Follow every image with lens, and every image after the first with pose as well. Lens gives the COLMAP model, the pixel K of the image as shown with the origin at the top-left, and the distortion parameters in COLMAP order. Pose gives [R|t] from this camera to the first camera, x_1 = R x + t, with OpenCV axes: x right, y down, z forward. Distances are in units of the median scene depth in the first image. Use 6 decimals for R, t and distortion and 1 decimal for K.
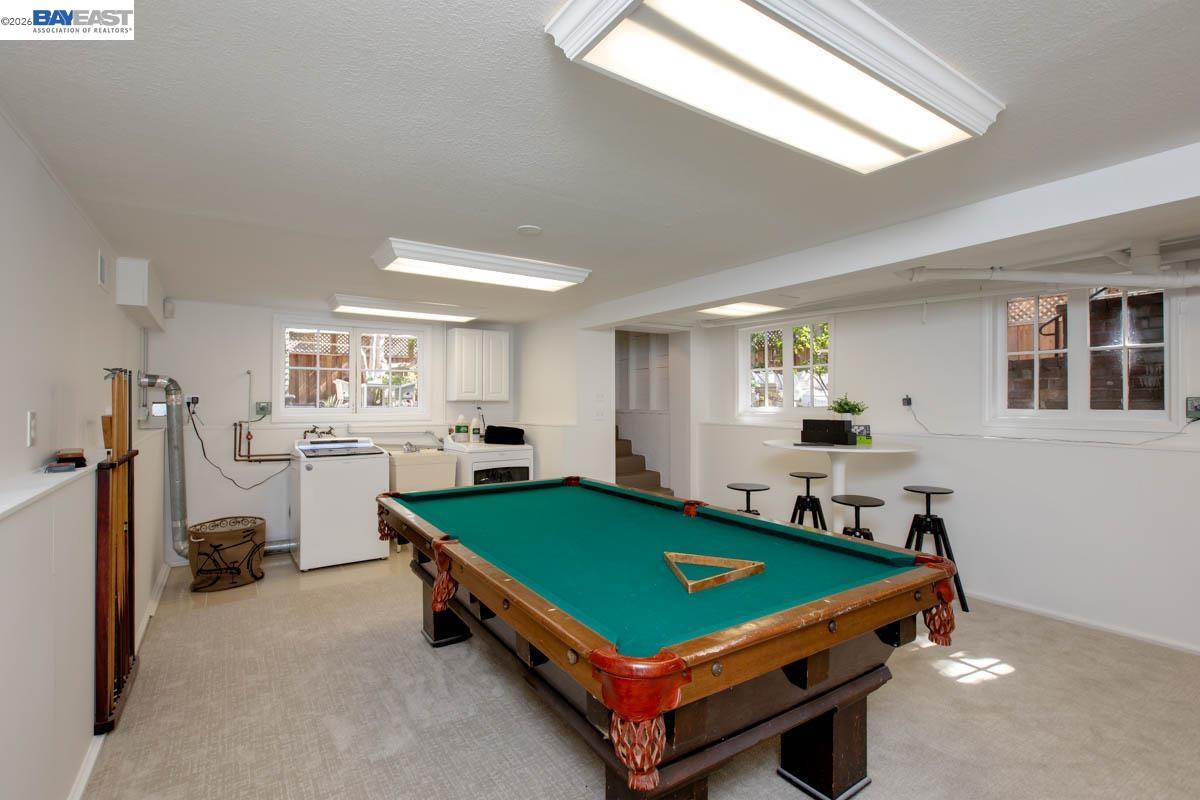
lens RADIAL K [[559.1, 0, 603.0], [0, 559.1, 398.1], [0, 0, 1]] dist [0.000353, 0.000408]
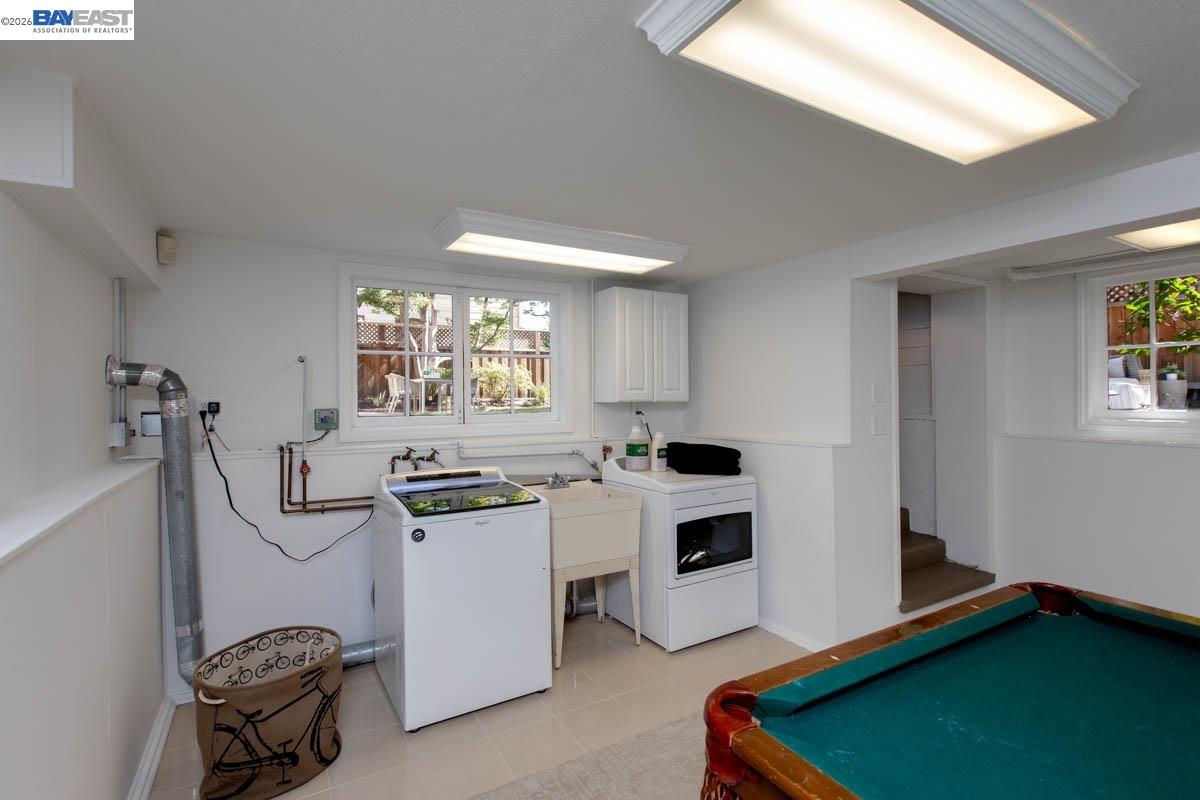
lens RADIAL K [[559.1, 0, 598.0], [0, 559.1, 398.6], [0, 0, 1]] dist [0.000353, 0.000408]
pose [[0.998230, -0.006637, -0.059106, -0.291554], [0.007445, 0.999882, 0.013458, -0.010124], [0.059010, -0.013875, 0.998161, 0.435966]]
